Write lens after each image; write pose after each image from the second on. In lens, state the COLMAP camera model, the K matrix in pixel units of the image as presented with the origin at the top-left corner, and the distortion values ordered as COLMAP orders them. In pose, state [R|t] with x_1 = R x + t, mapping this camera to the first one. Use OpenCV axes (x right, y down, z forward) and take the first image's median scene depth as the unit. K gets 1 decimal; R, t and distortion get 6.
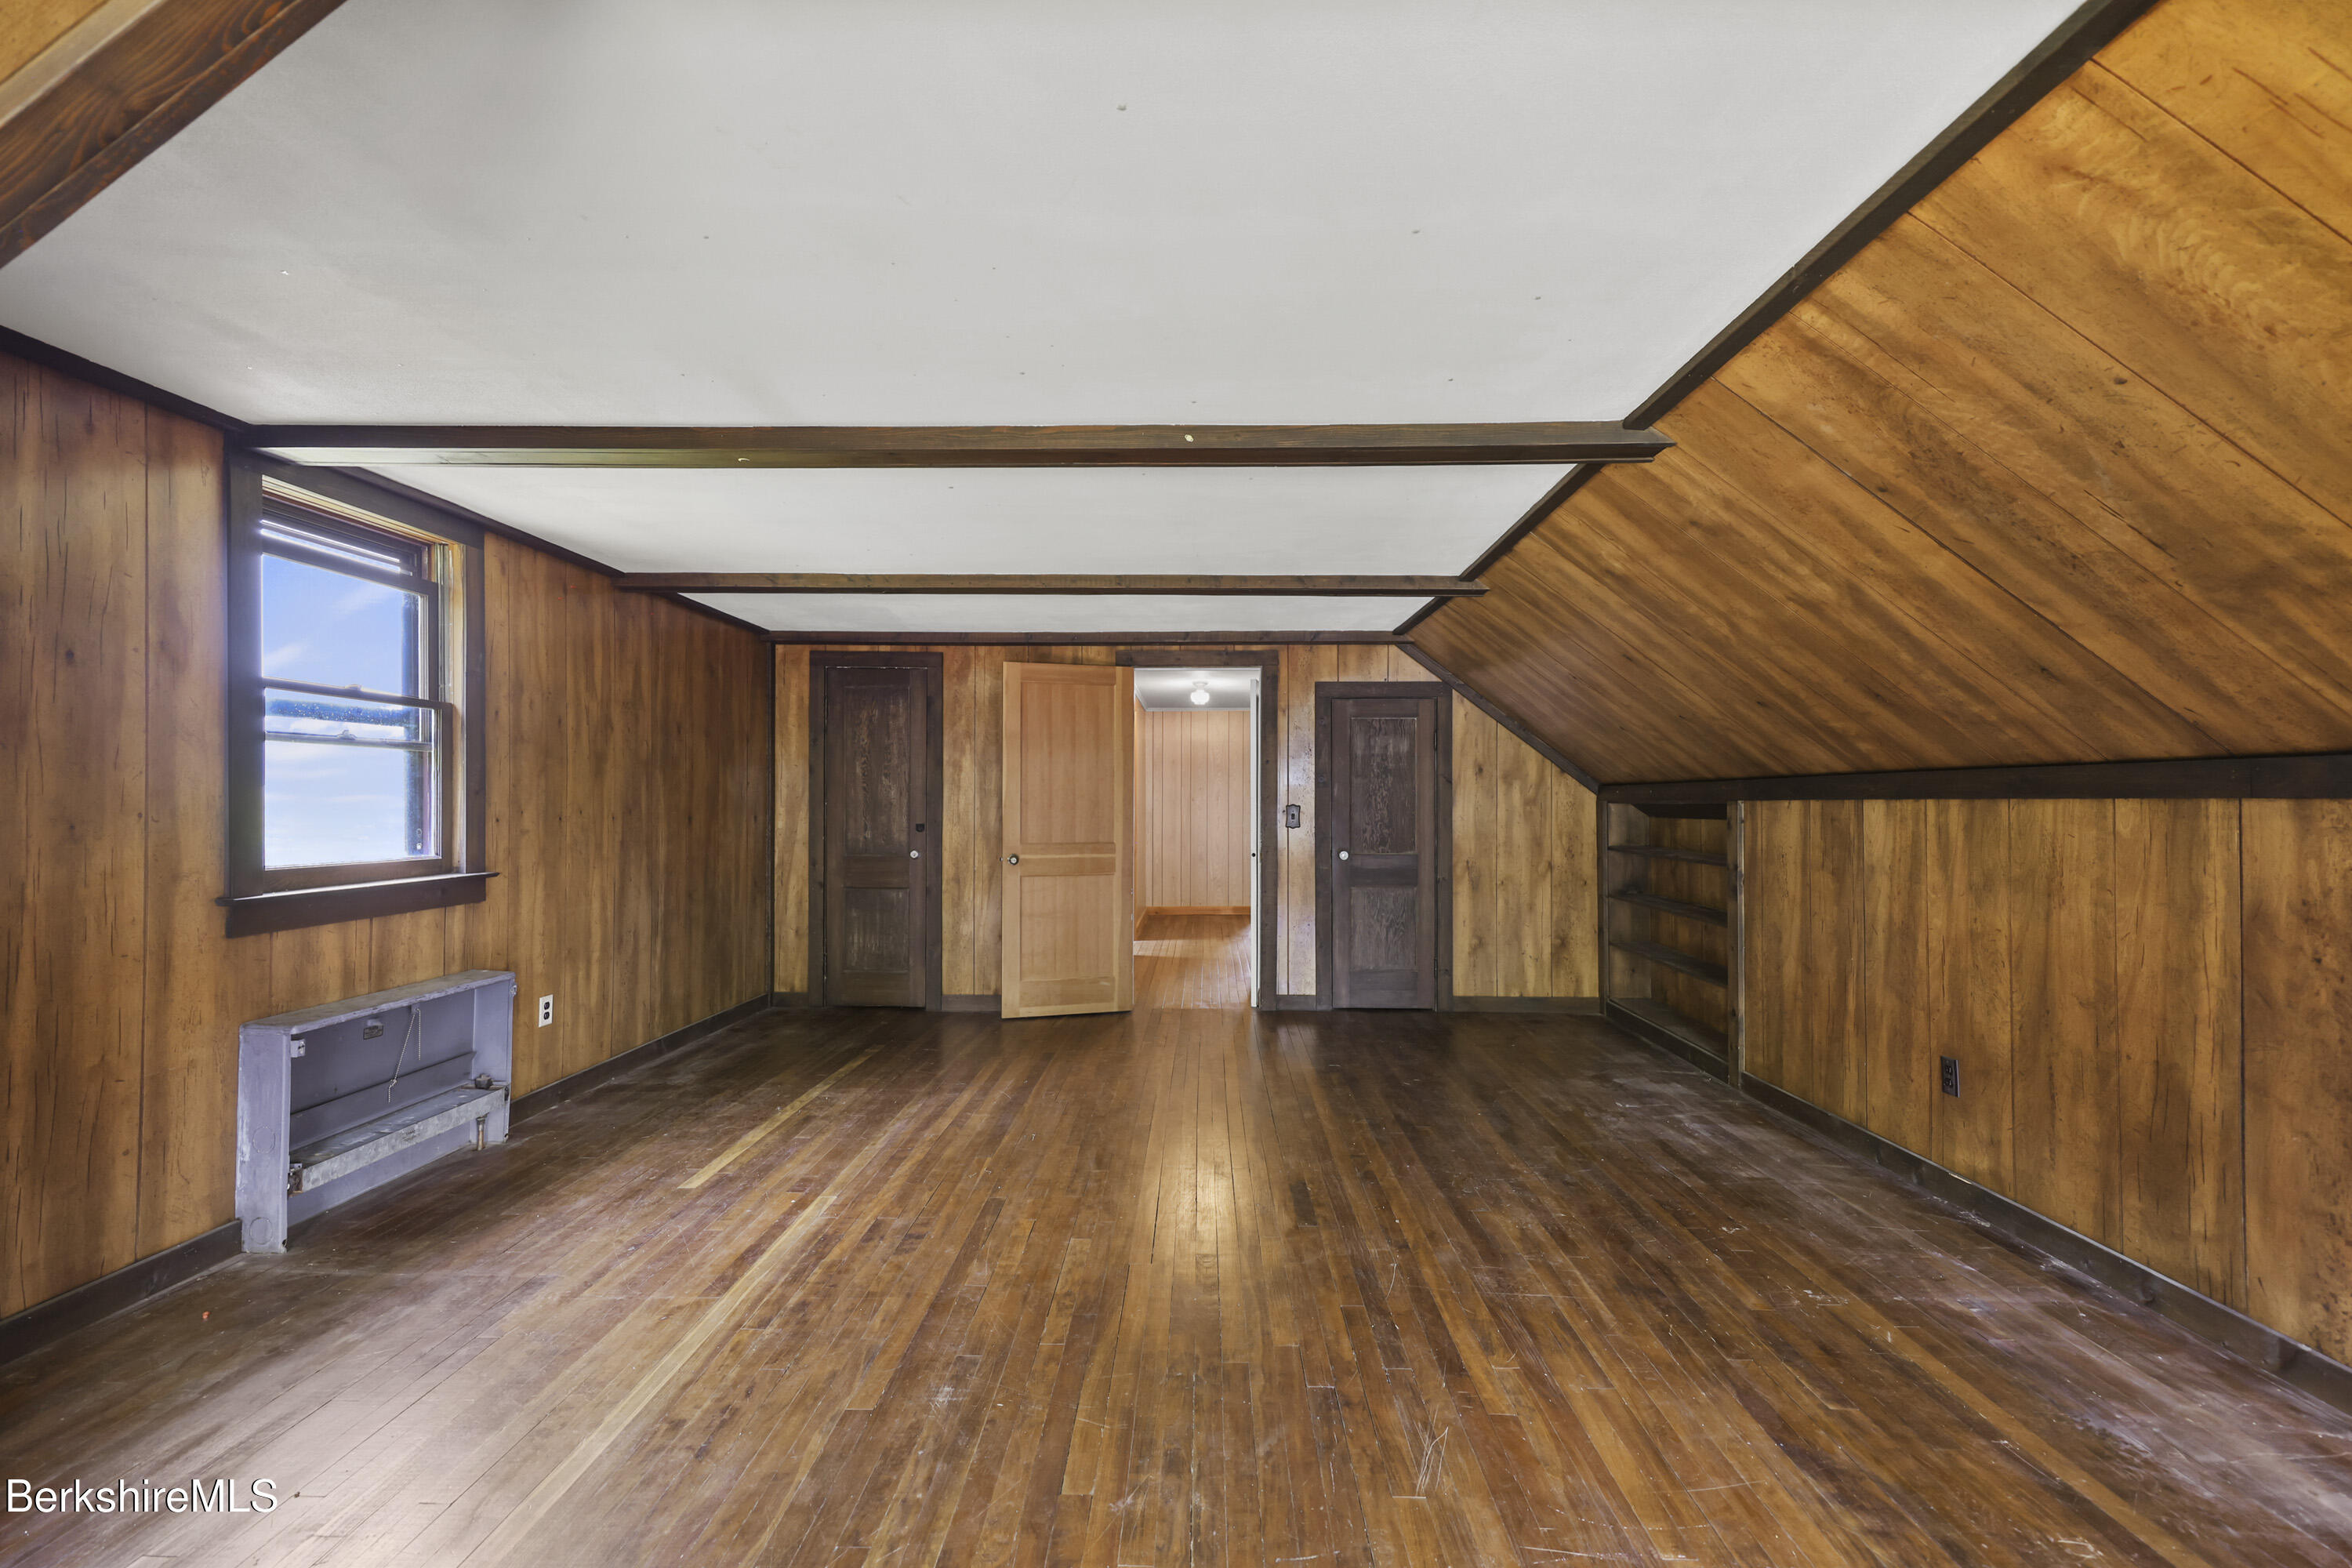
lens RADIAL K [[958.4, 0, 1181.3], [0, 958.4, 784.4], [0, 0, 1]] dist [-0.006053, 0.001133]
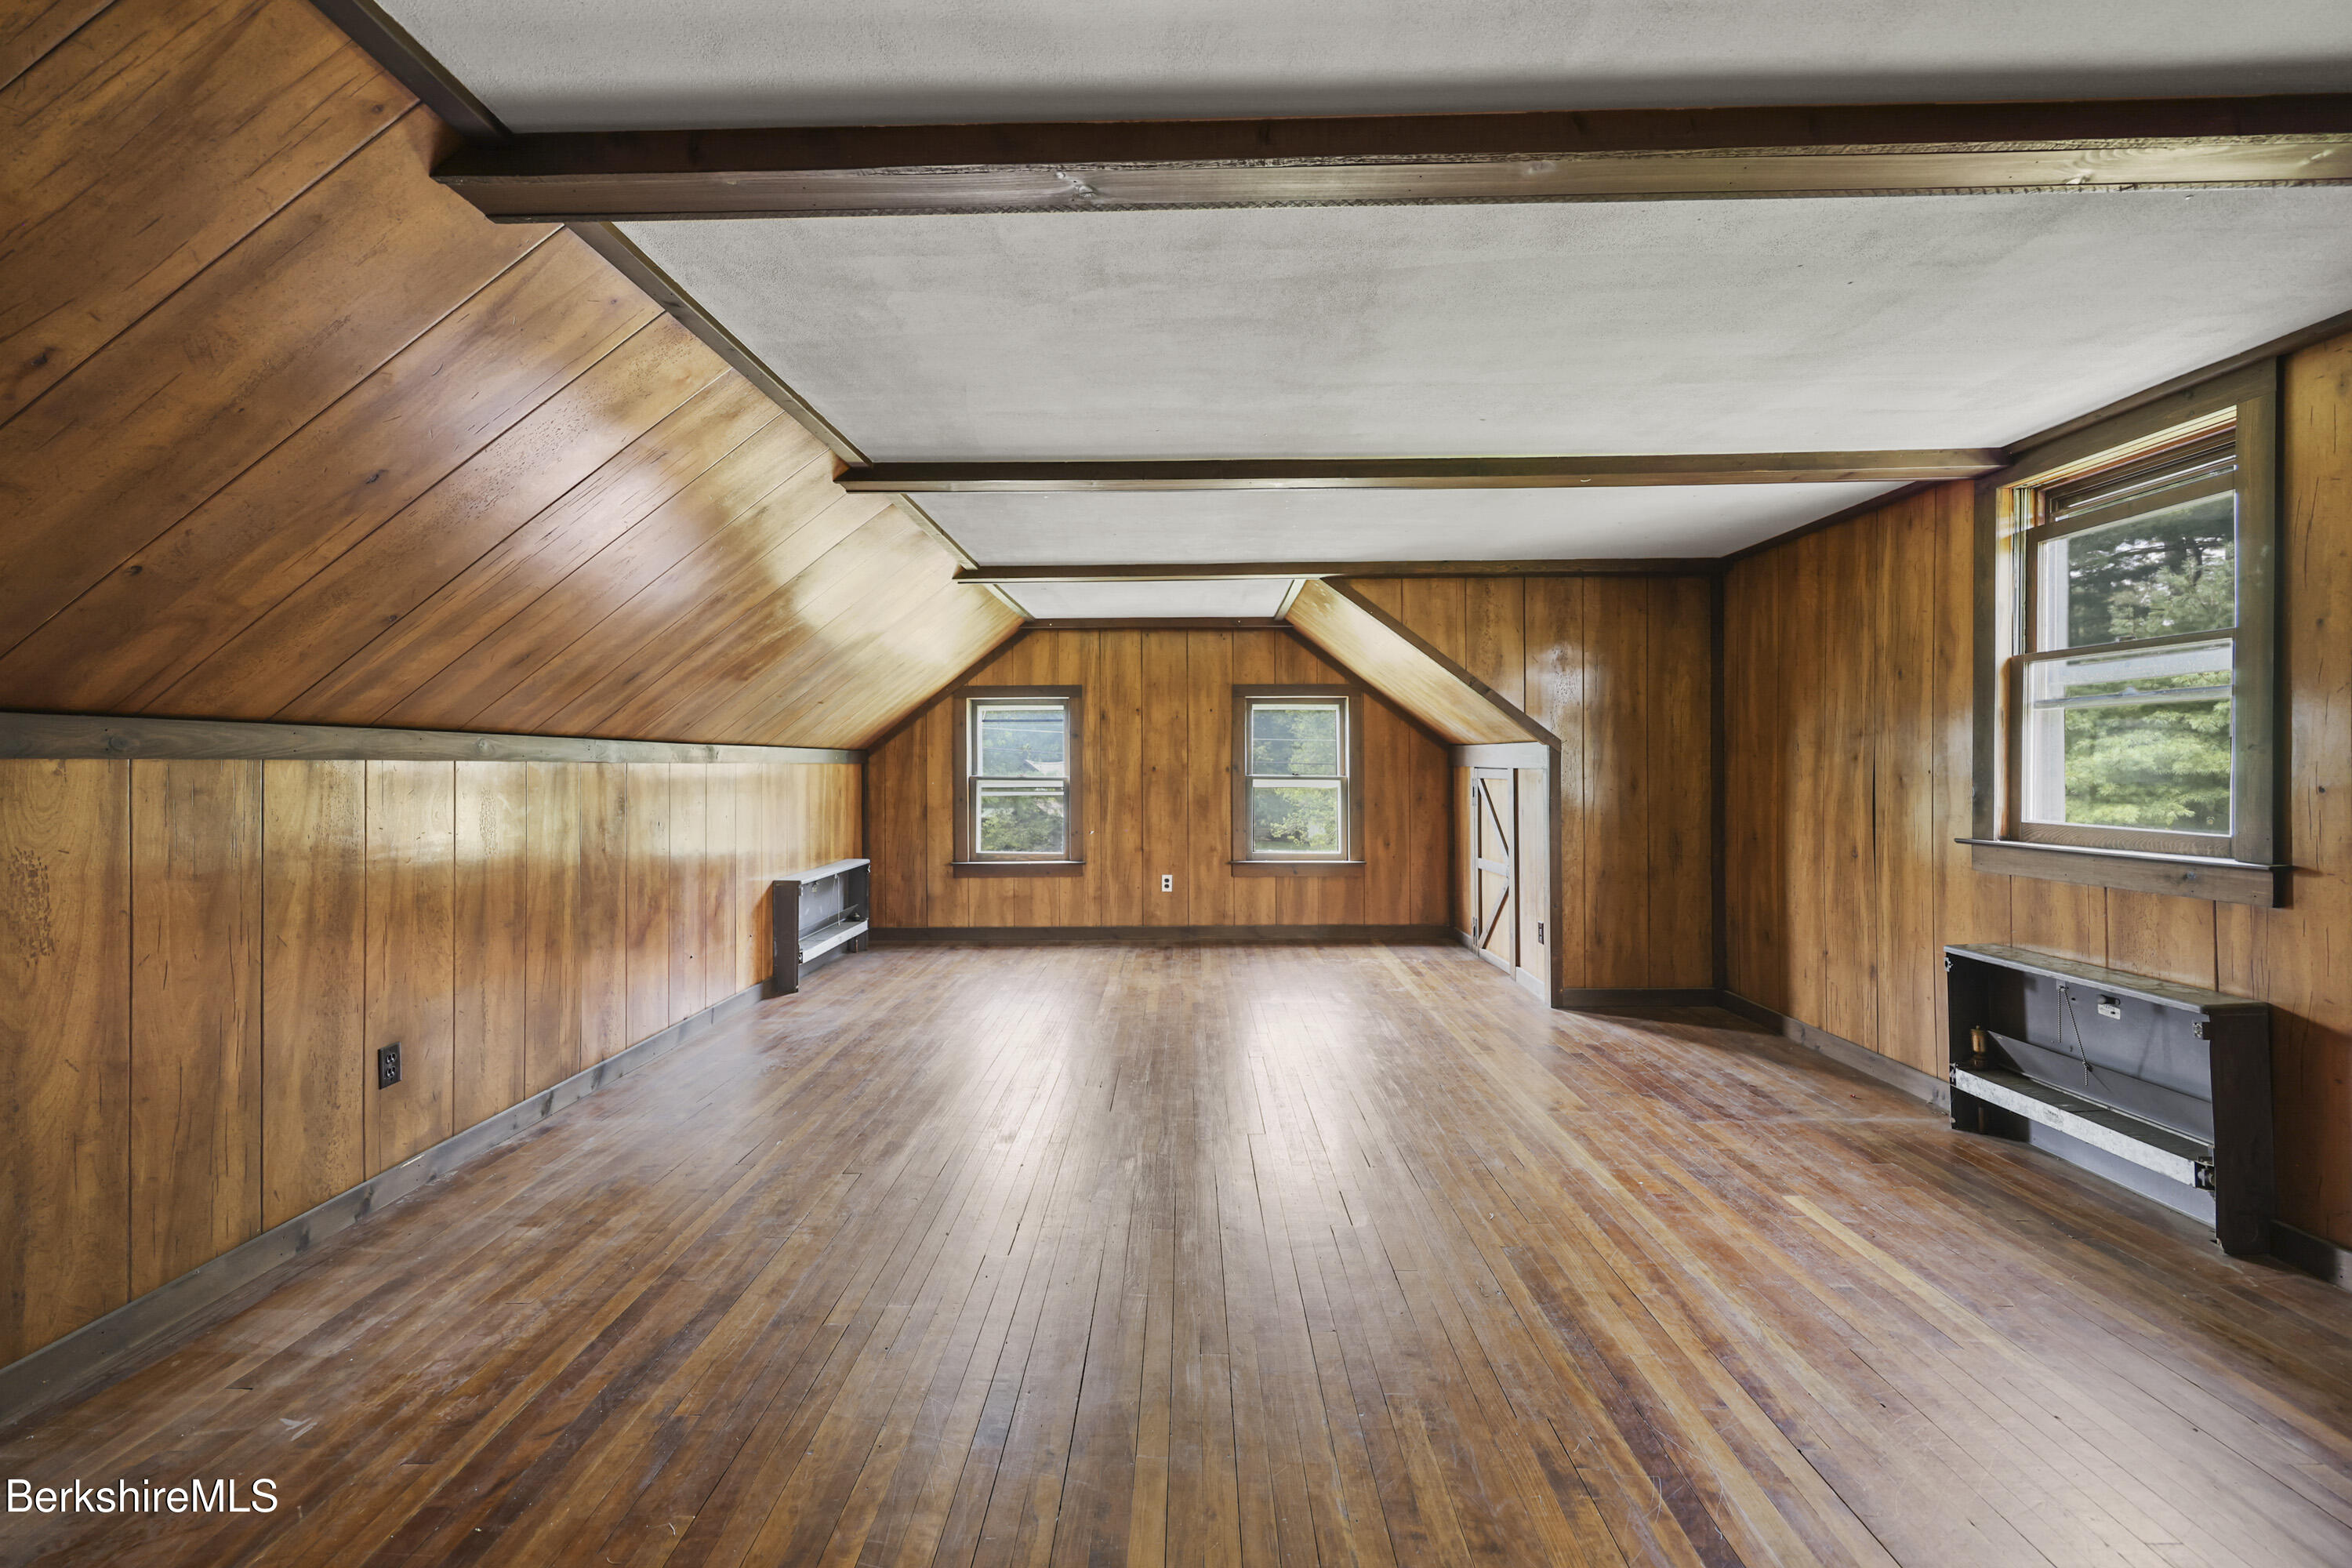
lens RADIAL K [[958.4, 0, 1172.6], [0, 958.4, 775.3], [0, 0, 1]] dist [-0.006053, 0.001133]
pose [[-0.999955, 0.001264, -0.009395, 0.062099], [0.001334, 0.999972, -0.007424, 0.034561], [0.009386, -0.007436, -0.999928, 1.789359]]
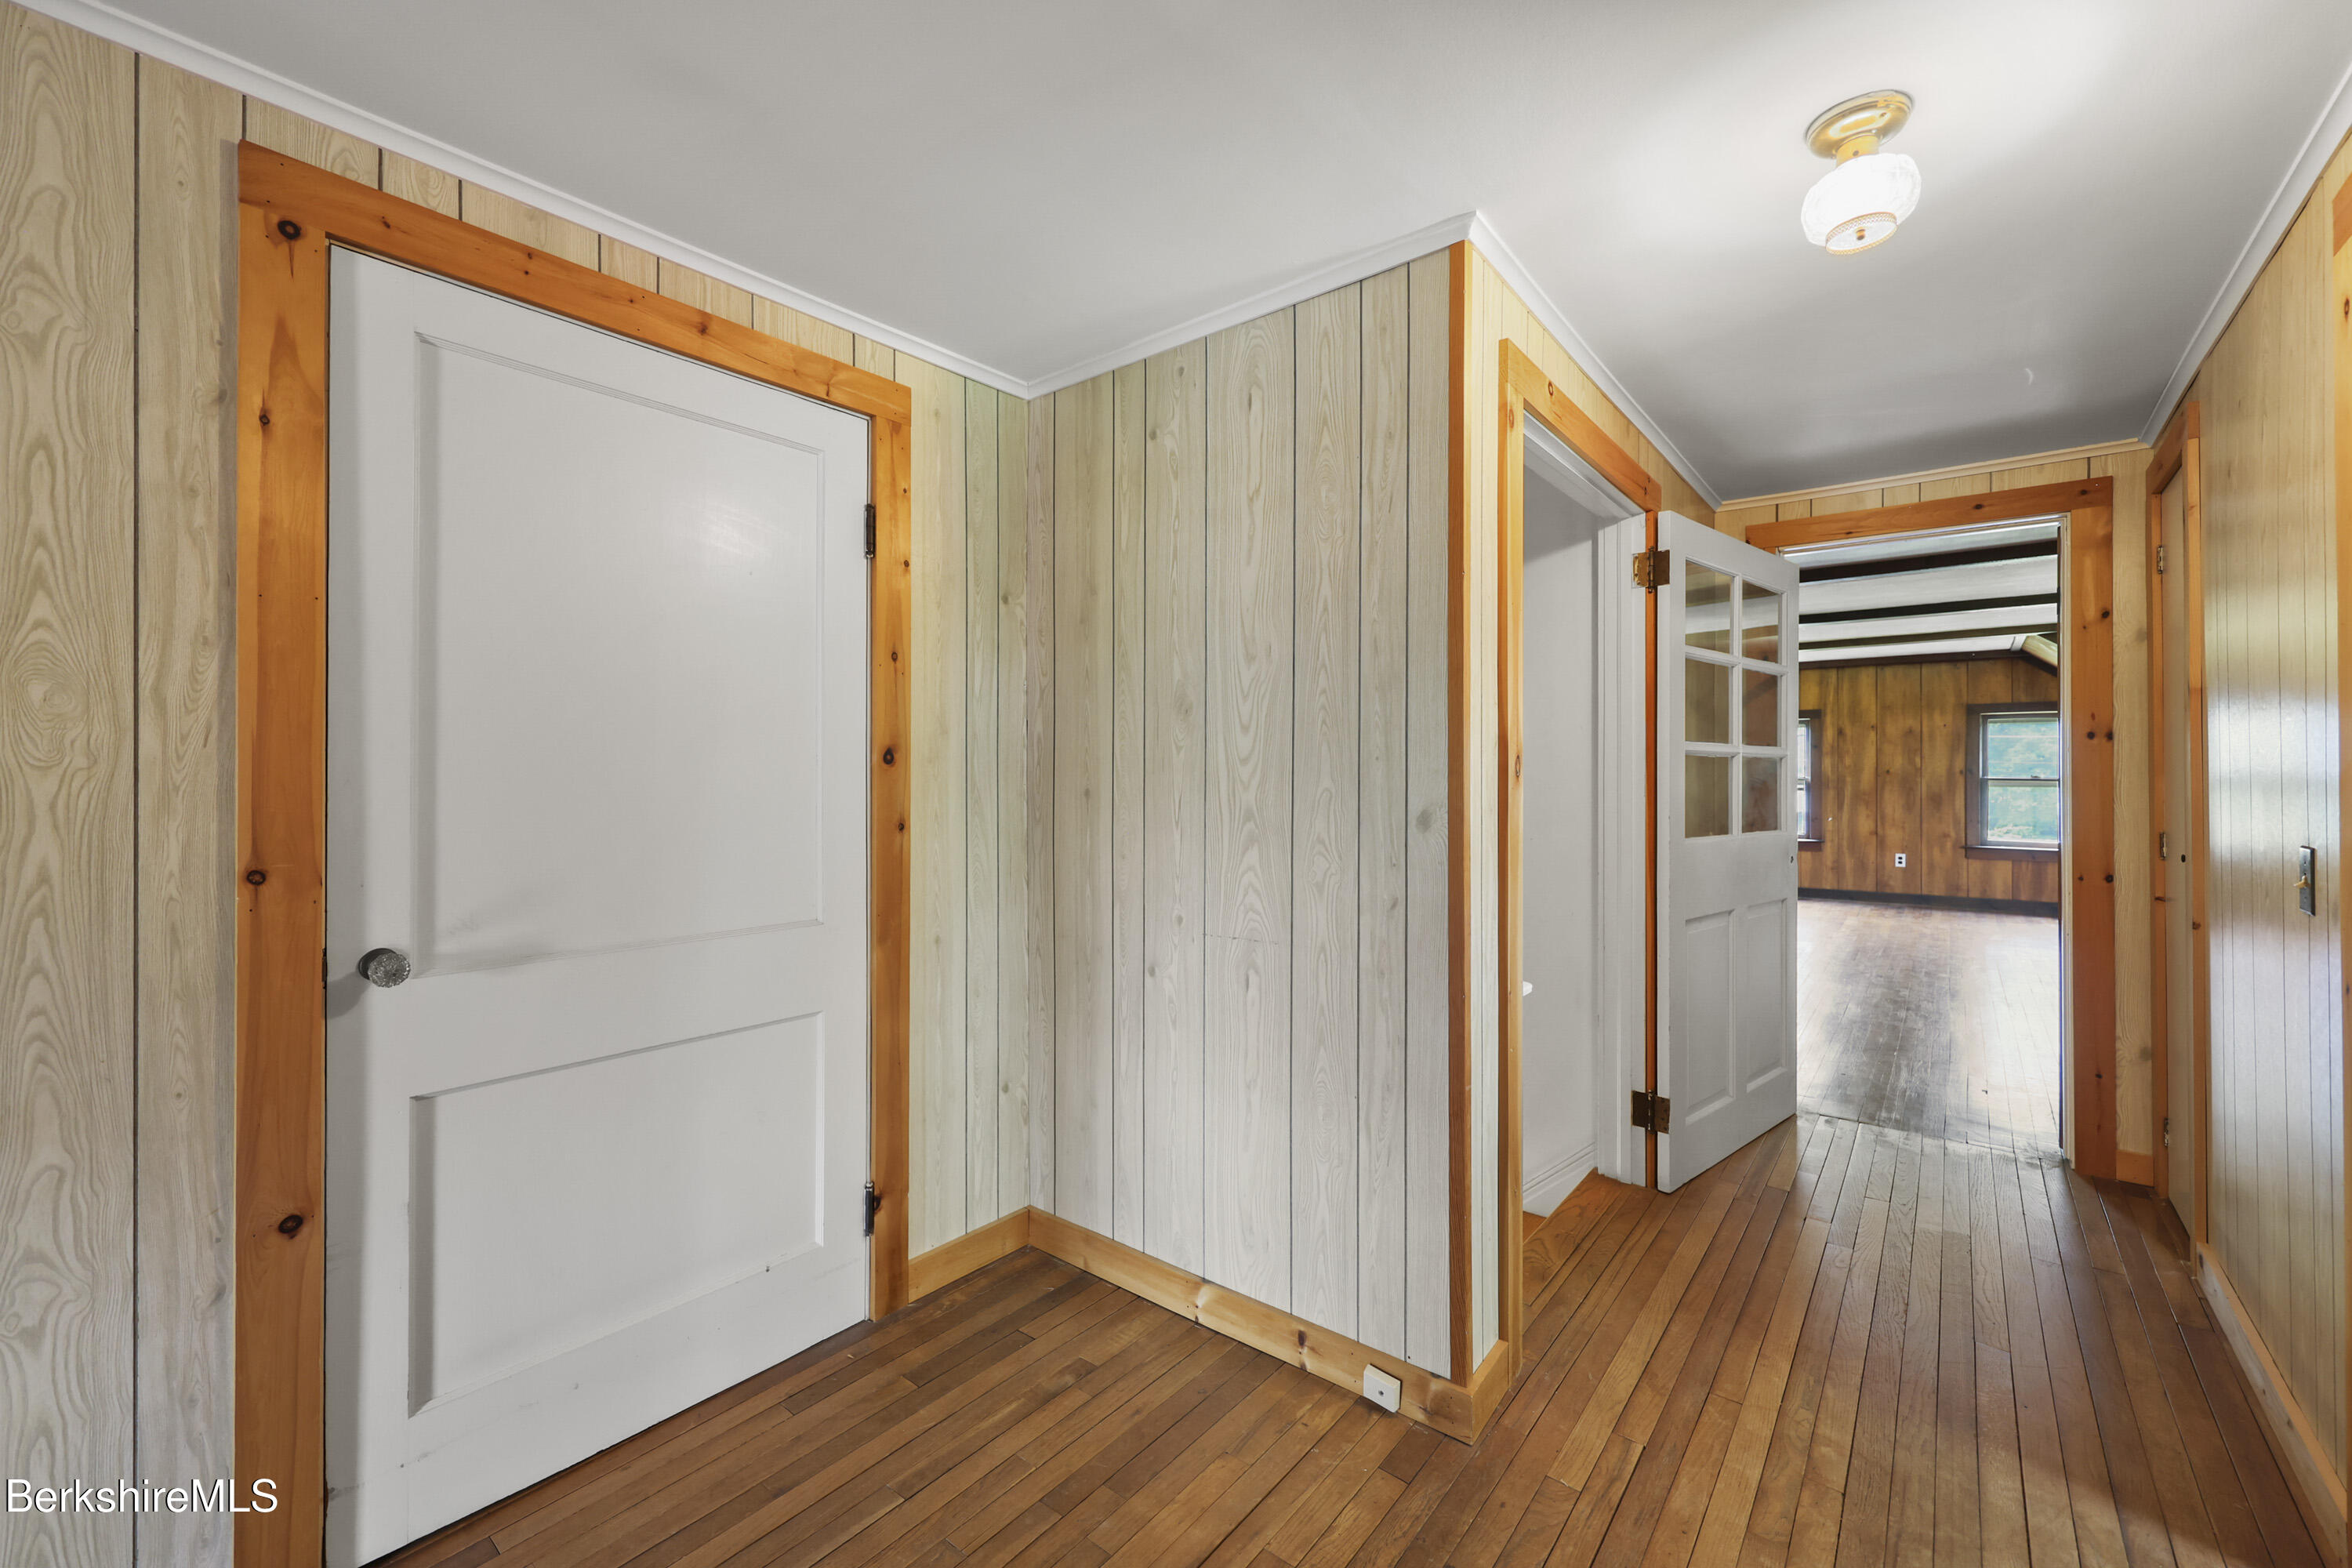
lens RADIAL K [[958.4, 0, 1159.6], [0, 958.4, 770.1], [0, 0, 1]] dist [-0.006053, 0.001133]
pose [[-0.792829, -0.001632, 0.609442, 0.066137], [-0.005432, 0.999976, -0.004389, 0.028852], [-0.609420, -0.006790, -0.792819, 2.463393]]
